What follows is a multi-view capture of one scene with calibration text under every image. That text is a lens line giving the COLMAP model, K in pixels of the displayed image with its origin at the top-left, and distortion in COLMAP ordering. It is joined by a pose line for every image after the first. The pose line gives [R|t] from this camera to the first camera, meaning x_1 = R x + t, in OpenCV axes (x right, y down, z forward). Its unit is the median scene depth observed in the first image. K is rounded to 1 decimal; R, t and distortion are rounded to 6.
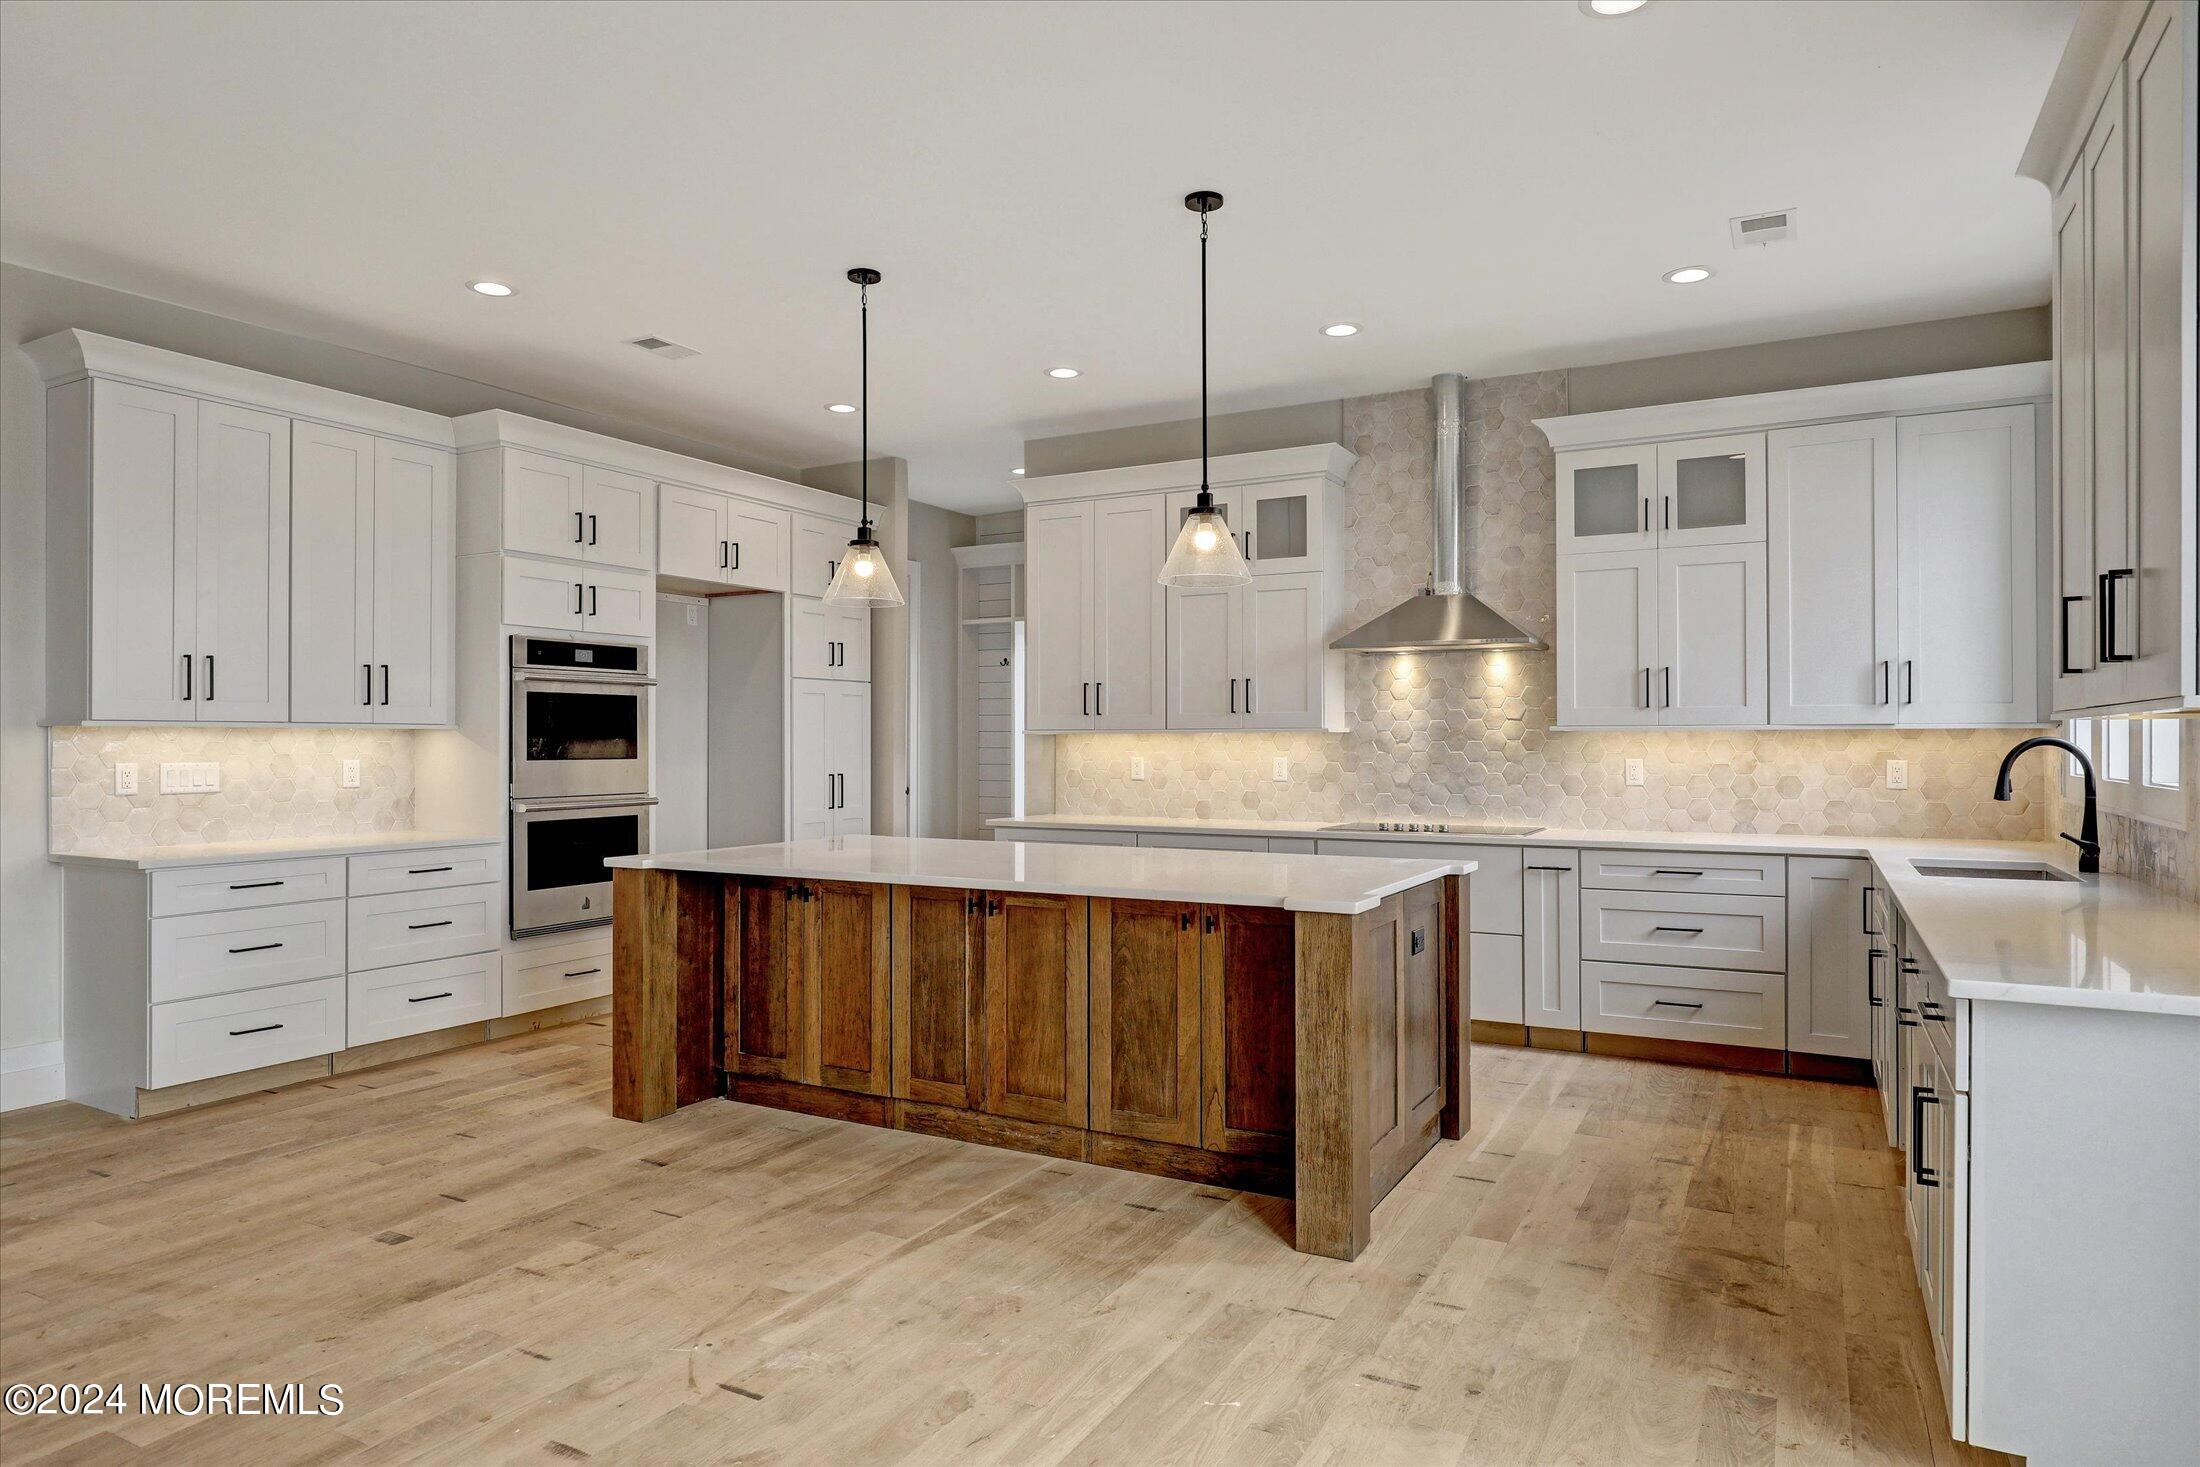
lens RADIAL K [[1309.8, 0, 1103.5], [0, 1309.8, 729.3], [0, 0, 1]] dist [-0.003765, -0.000935]
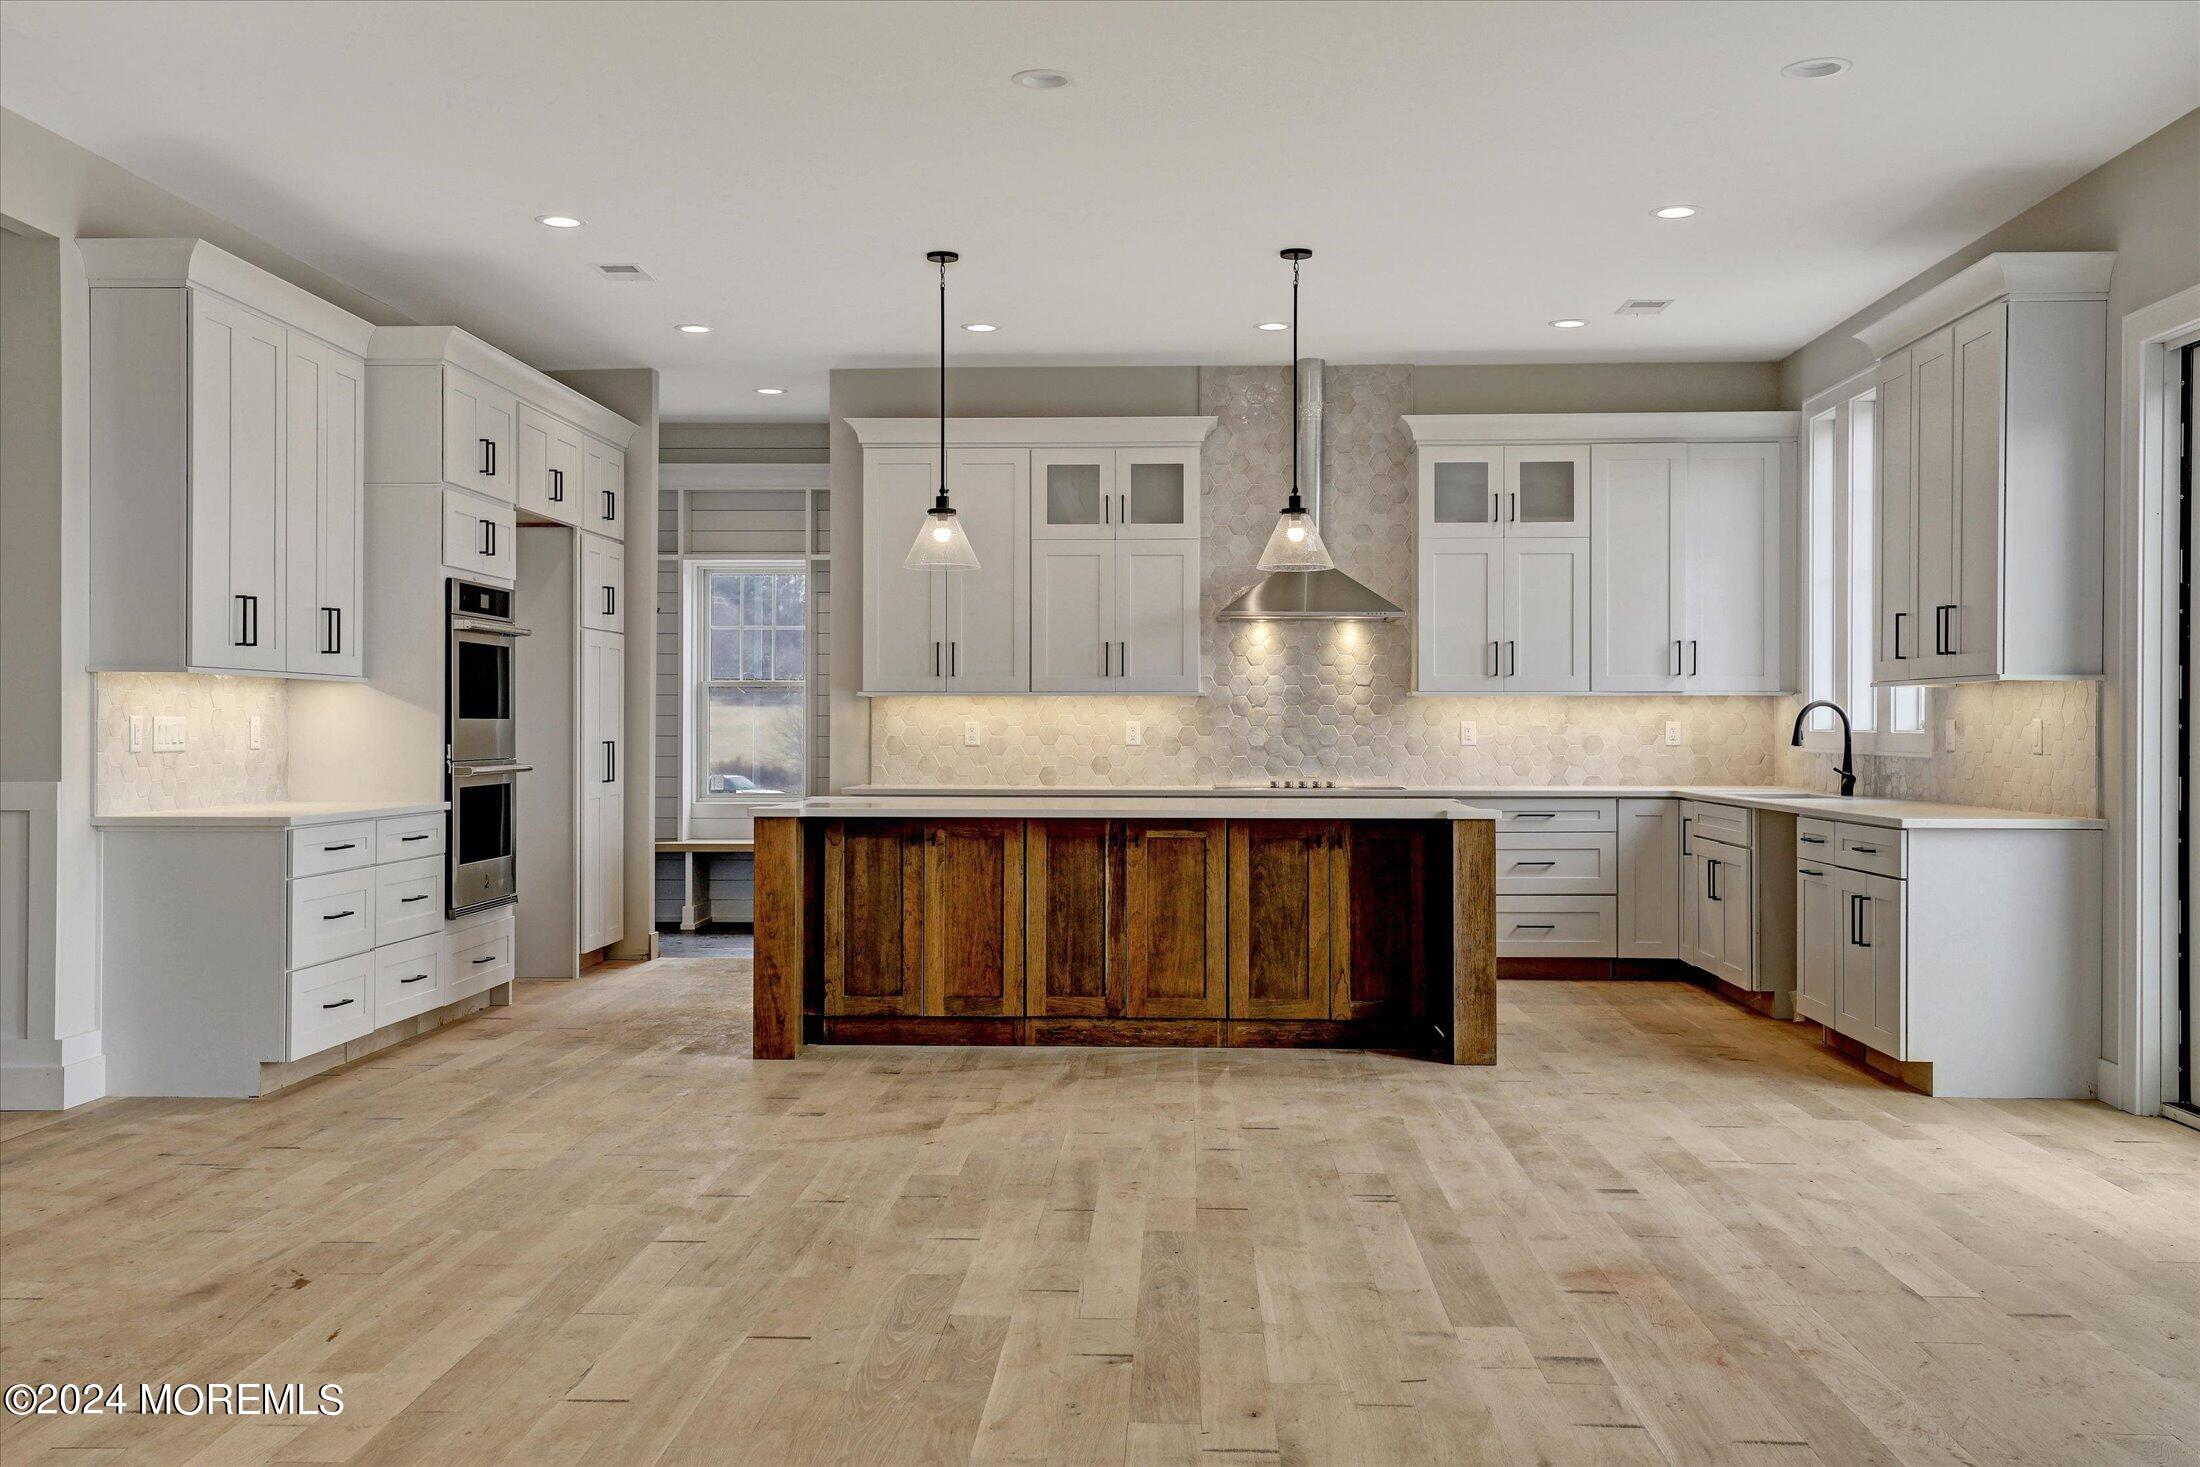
lens RADIAL K [[2120.2, 0, 1111.6], [0, 2120.2, 706.9], [0, 0, 1]] dist [0.046363, 0.003720]
pose [[0.893958, 0.006725, 0.448101, -0.868390], [-0.006966, 0.999975, -0.001109, 0.018058], [-0.448097, -0.002130, 0.893982, -0.620464]]
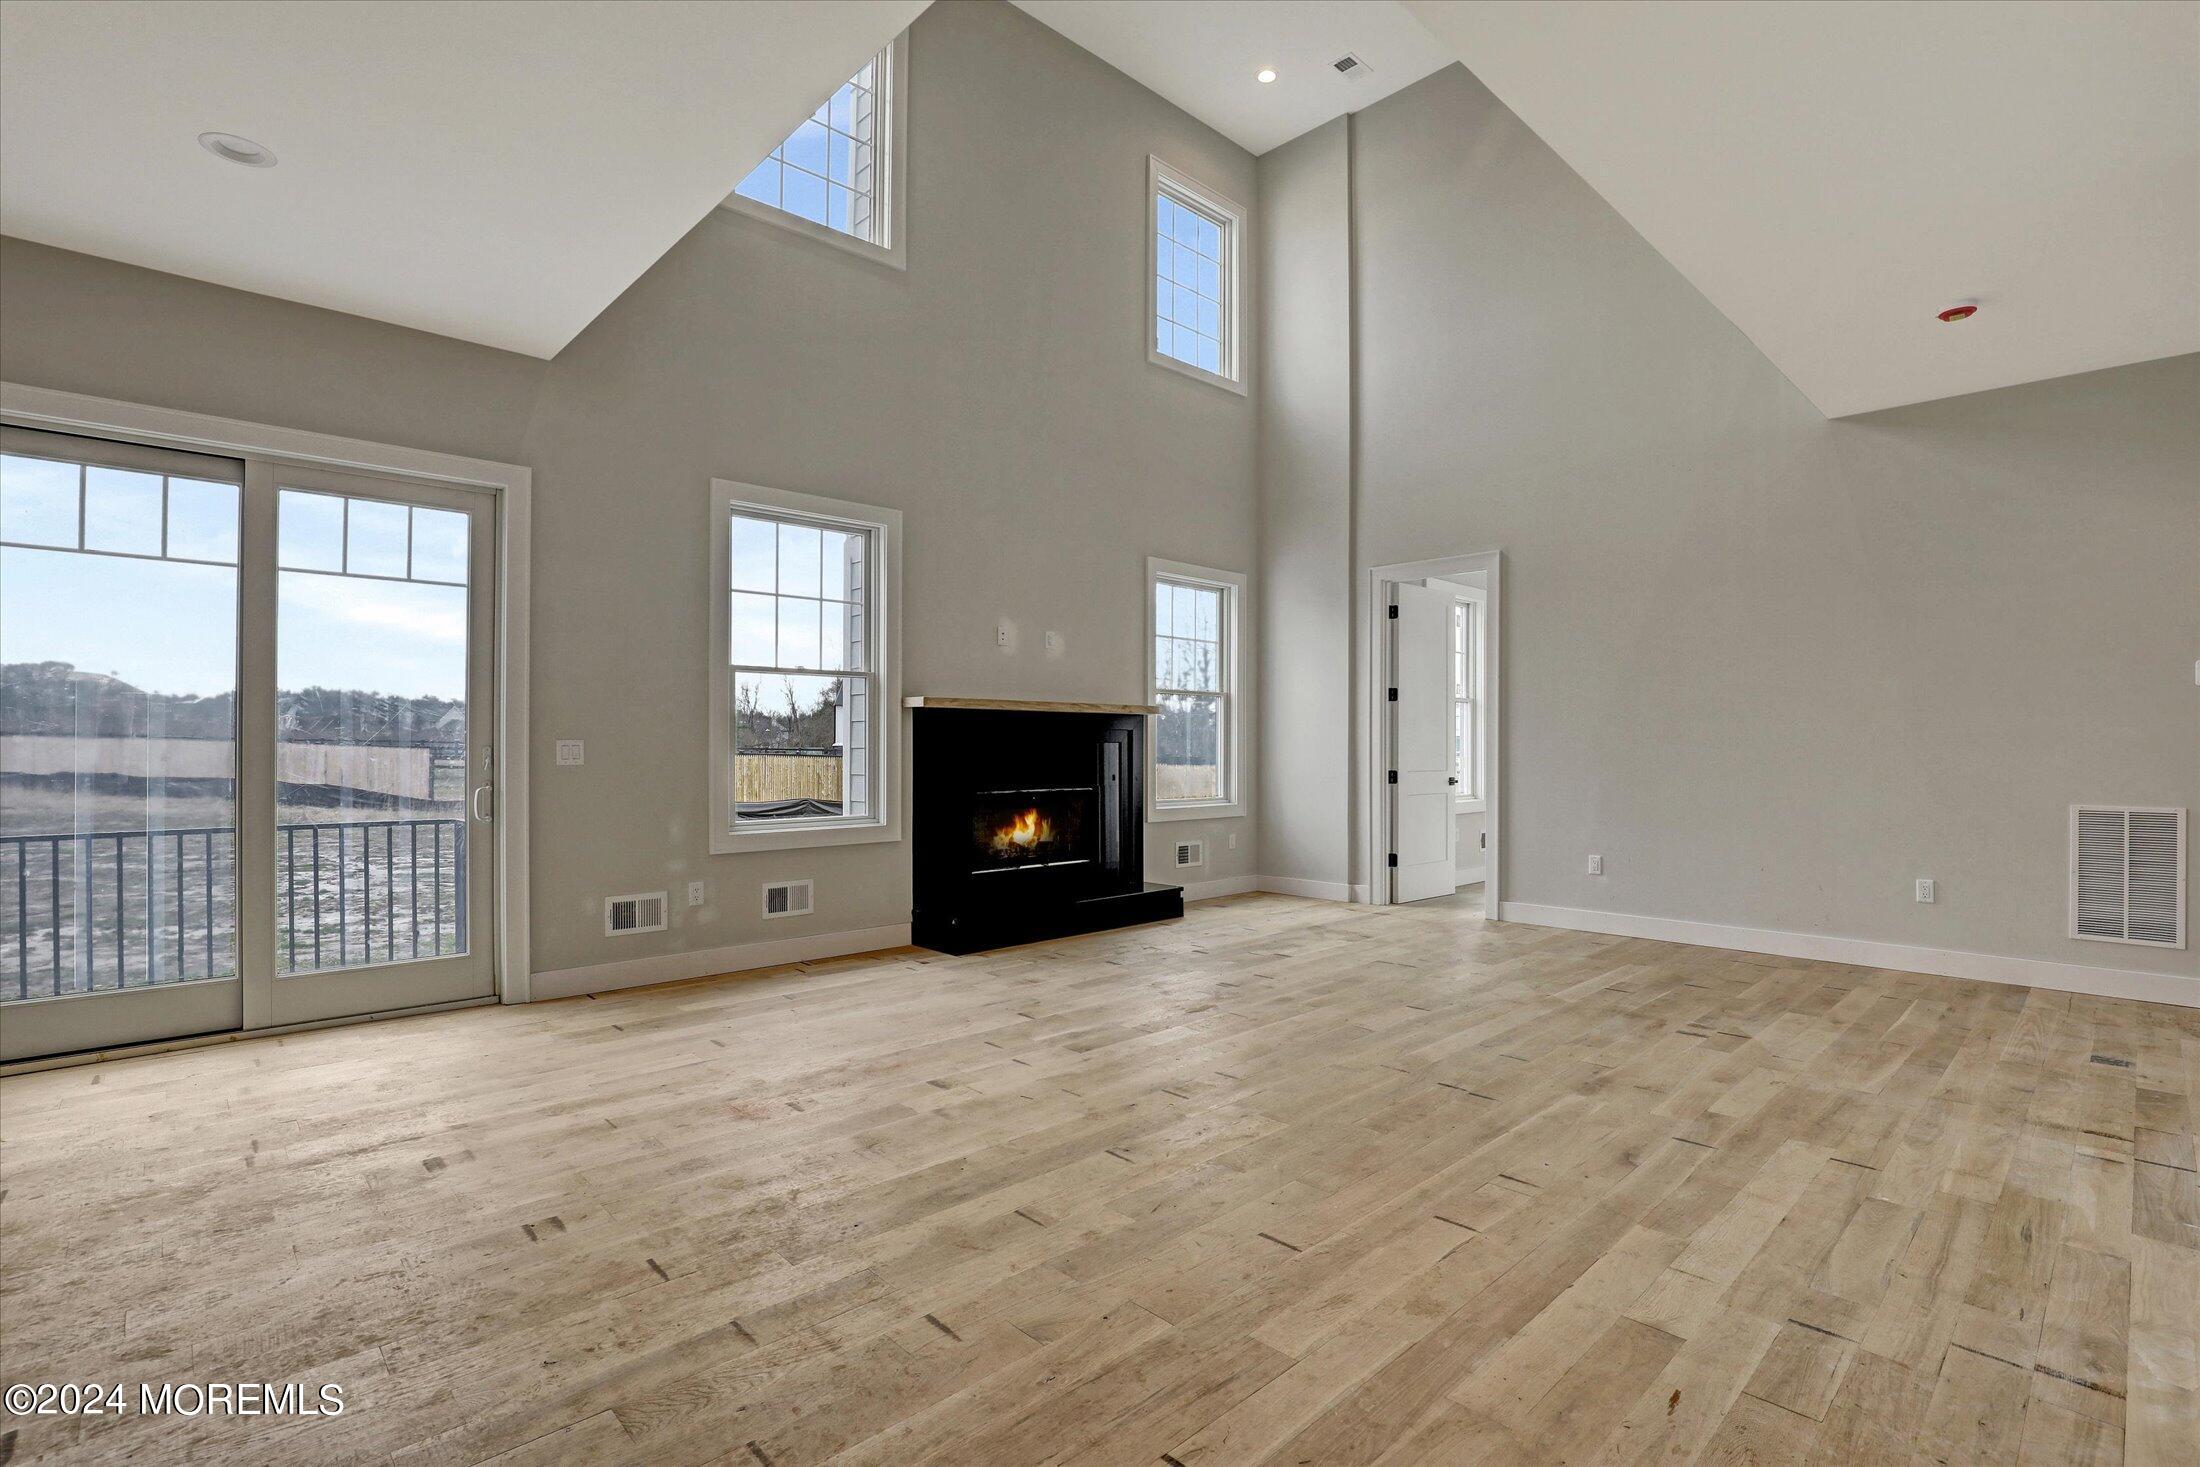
lens RADIAL K [[1015.1, 0, 1101.1], [0, 1015.1, 746.7], [0, 0, 1]] dist [-0.025963, 0.000723]
pose [[-0.952673, -0.000668, 0.303997, -0.655377], [-0.003291, 0.999962, -0.008118, 0.031365], [-0.303980, -0.008734, -0.952638, 0.800918]]
